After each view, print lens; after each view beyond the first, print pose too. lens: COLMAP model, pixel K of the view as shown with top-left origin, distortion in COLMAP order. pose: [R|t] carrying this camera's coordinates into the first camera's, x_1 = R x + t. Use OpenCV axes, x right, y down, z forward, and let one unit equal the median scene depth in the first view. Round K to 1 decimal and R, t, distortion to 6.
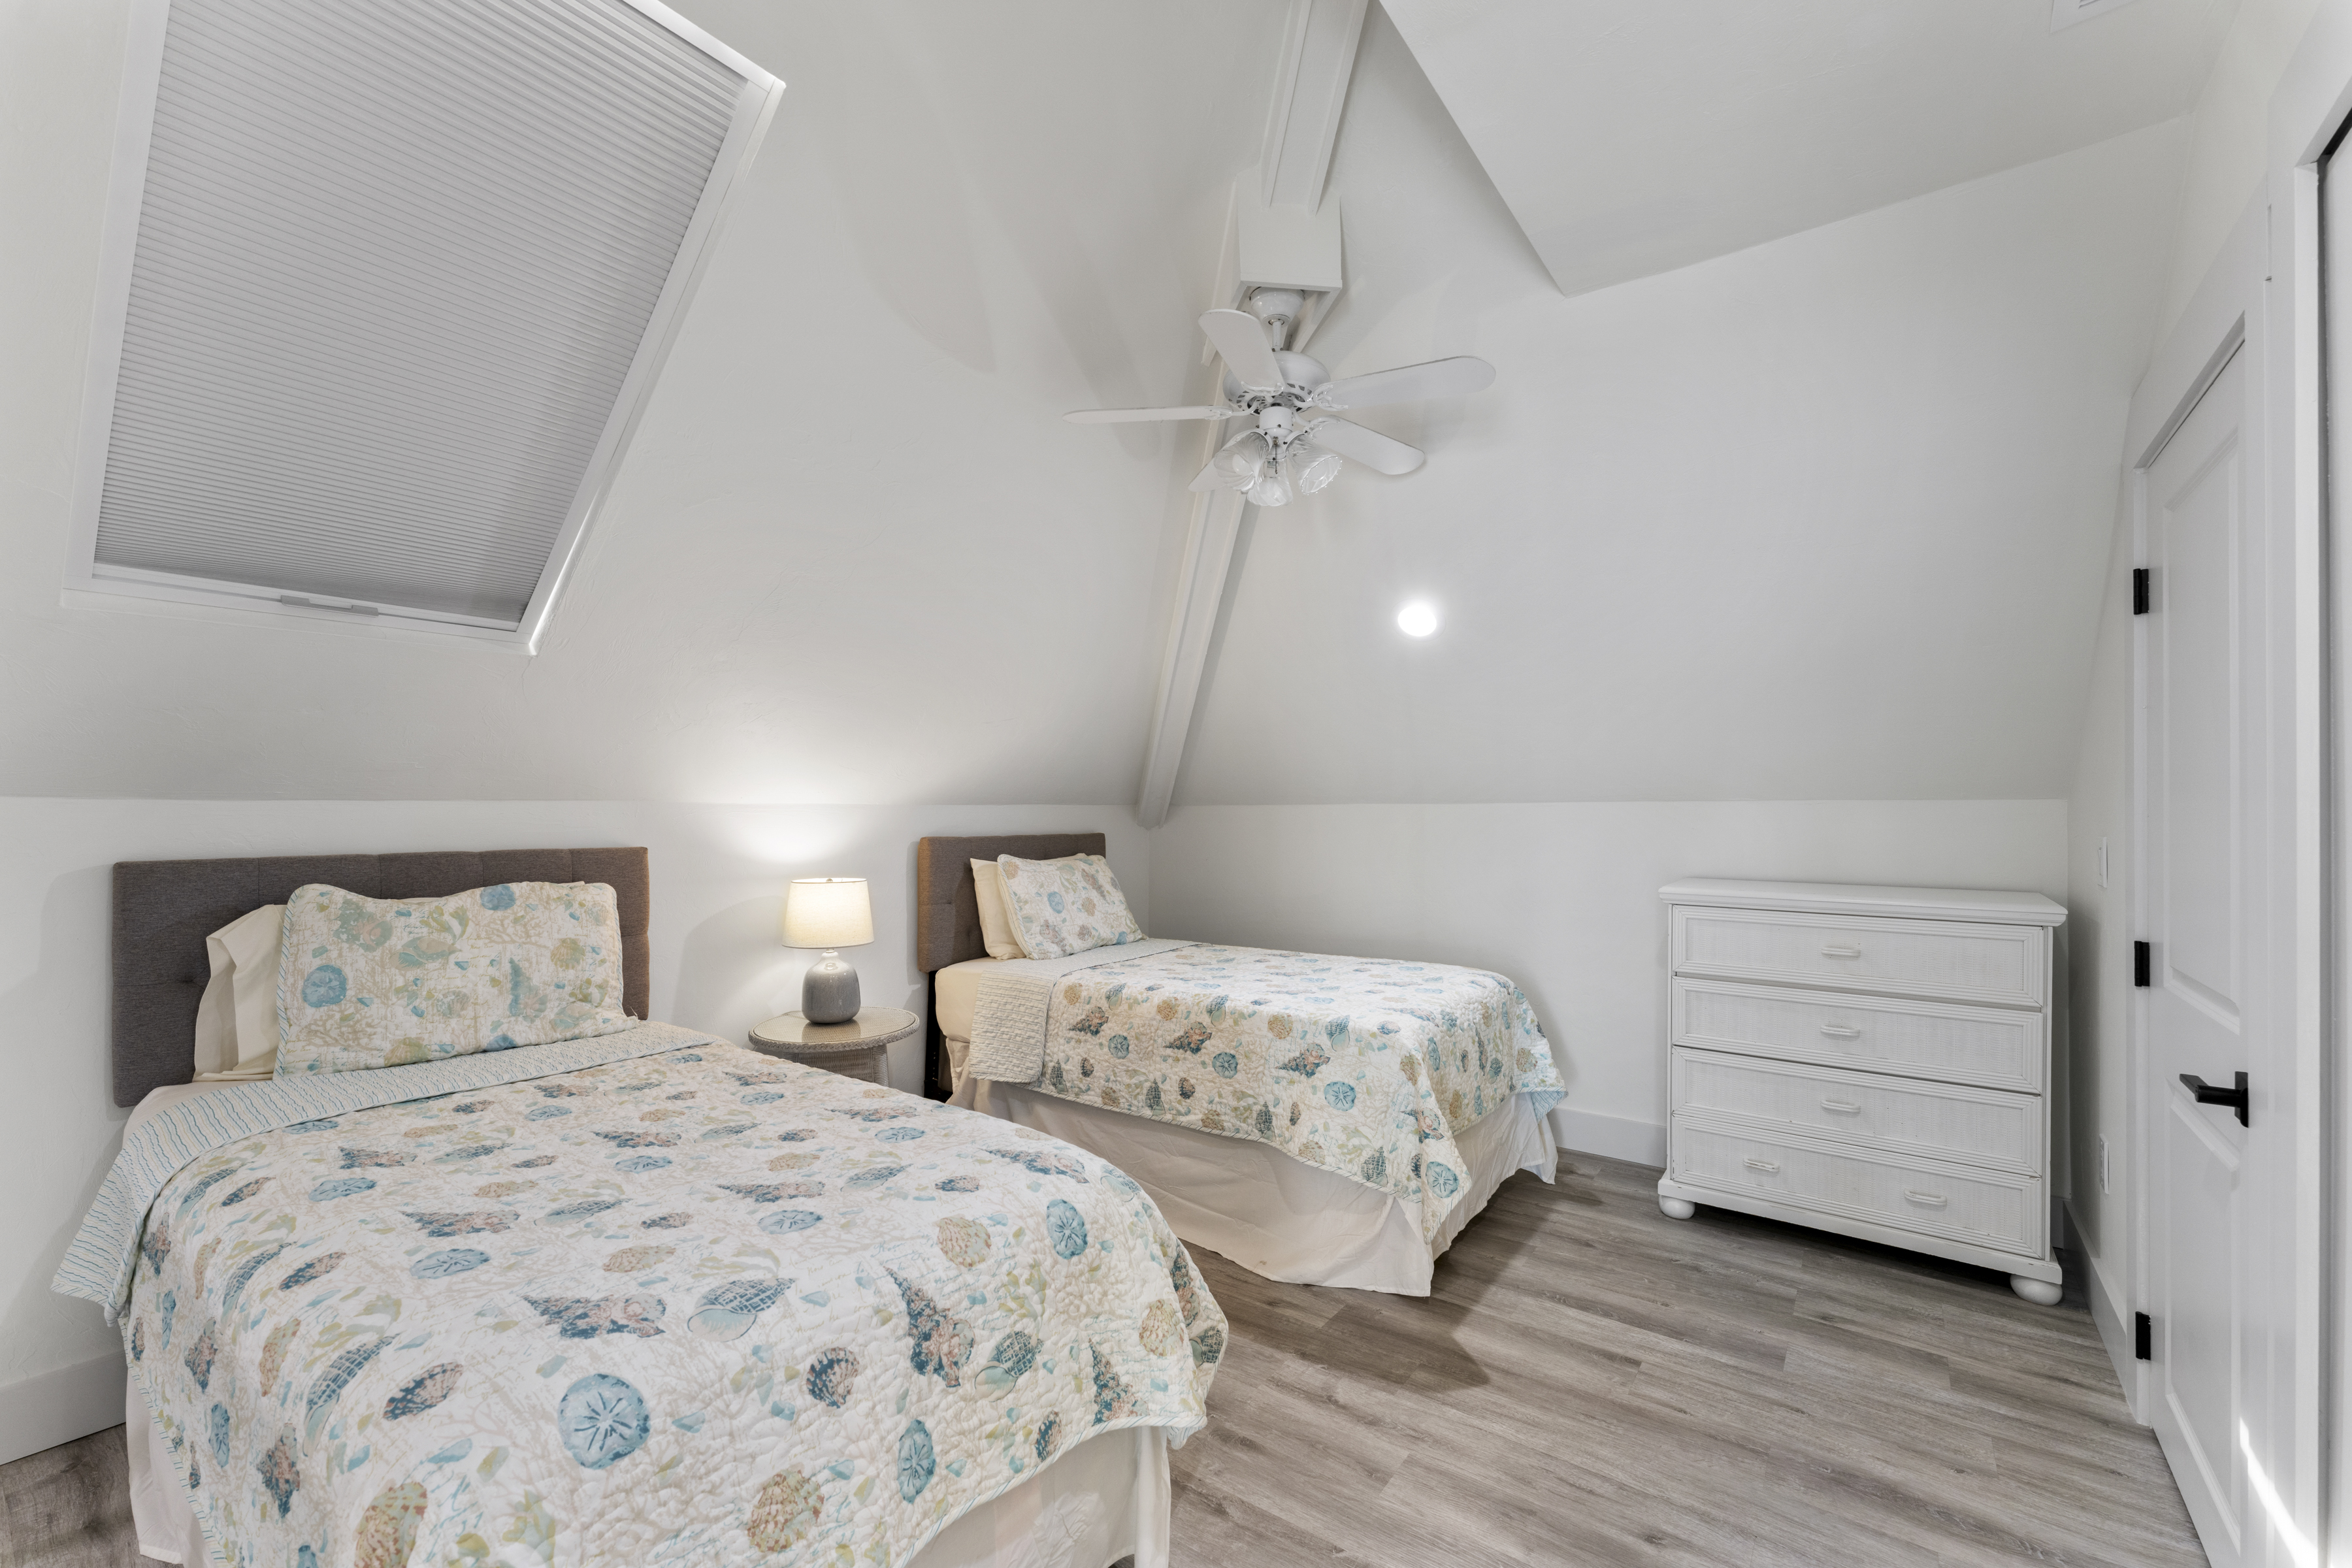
lens RADIAL K [[952.4, 0, 1180.0], [0, 952.4, 807.7], [0, 0, 1]] dist [0.000298, 0.000408]
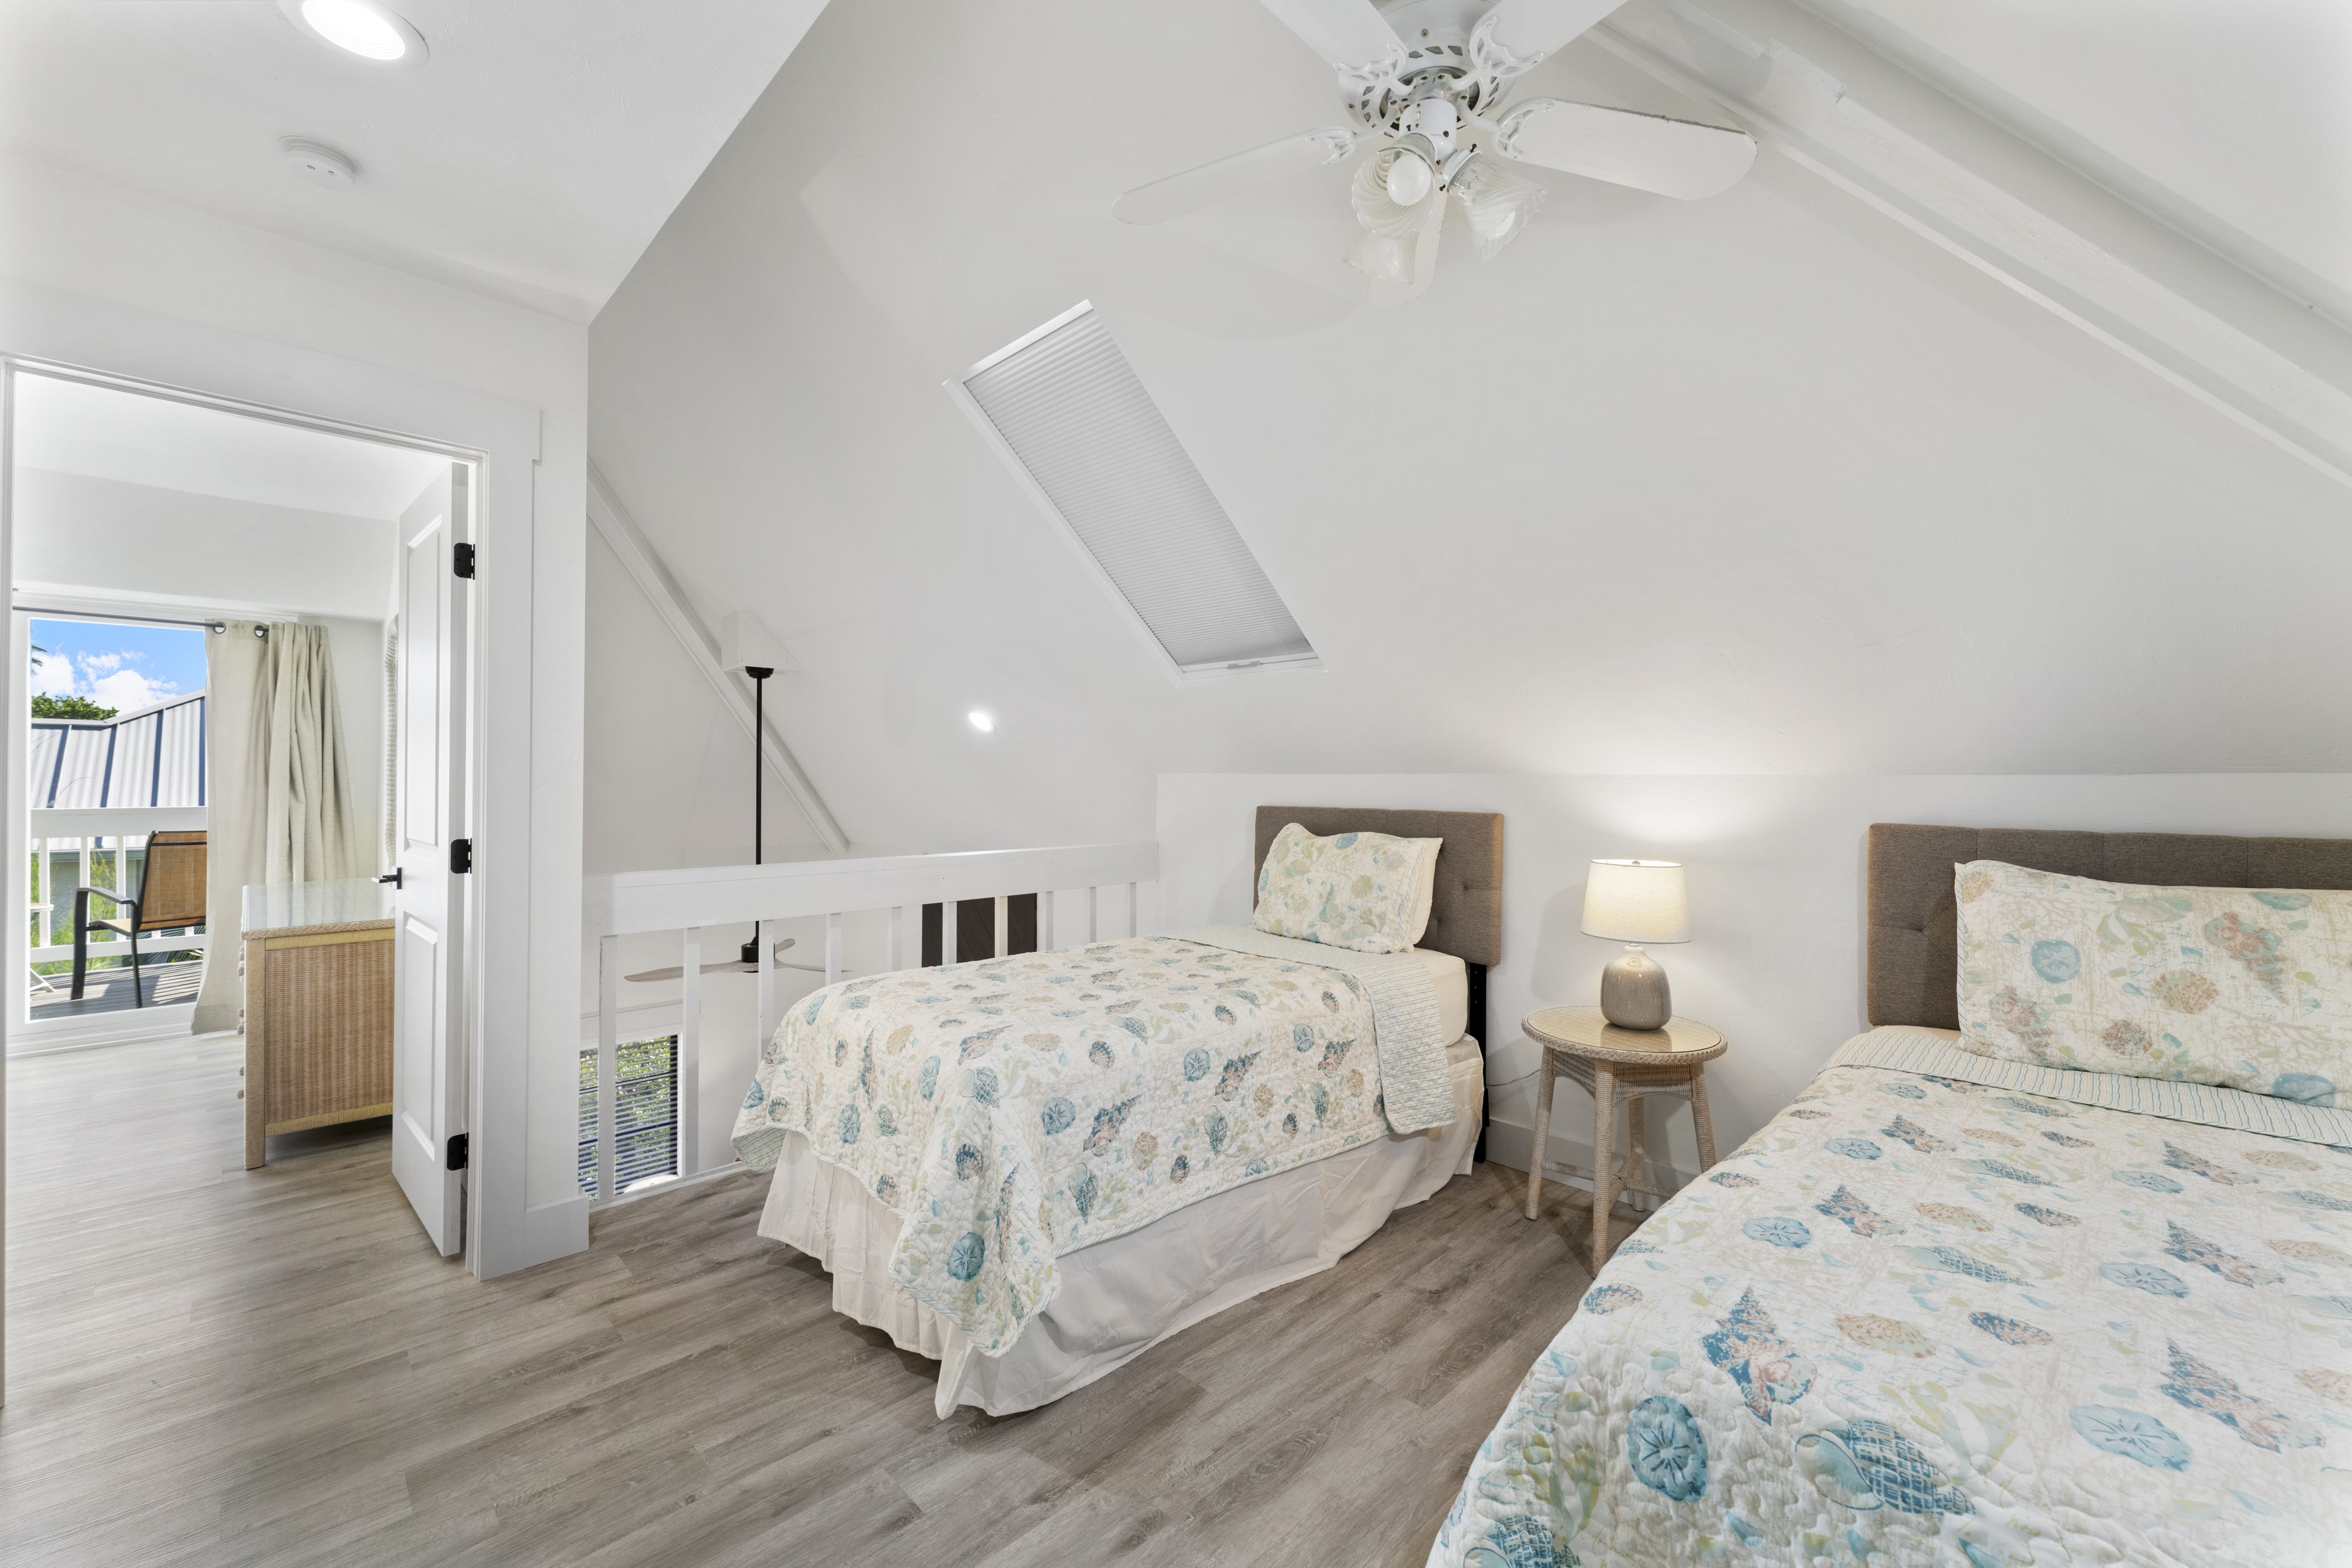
lens RADIAL K [[952.3, 0, 1180.2], [0, 952.3, 771.8], [0, 0, 1]] dist [0.000298, 0.000408]
pose [[-0.153441, -0.003001, -0.988153, 0.742536], [-0.000662, 0.999995, -0.002934, -0.005216], [0.988158, 0.000204, -0.153443, 0.971753]]
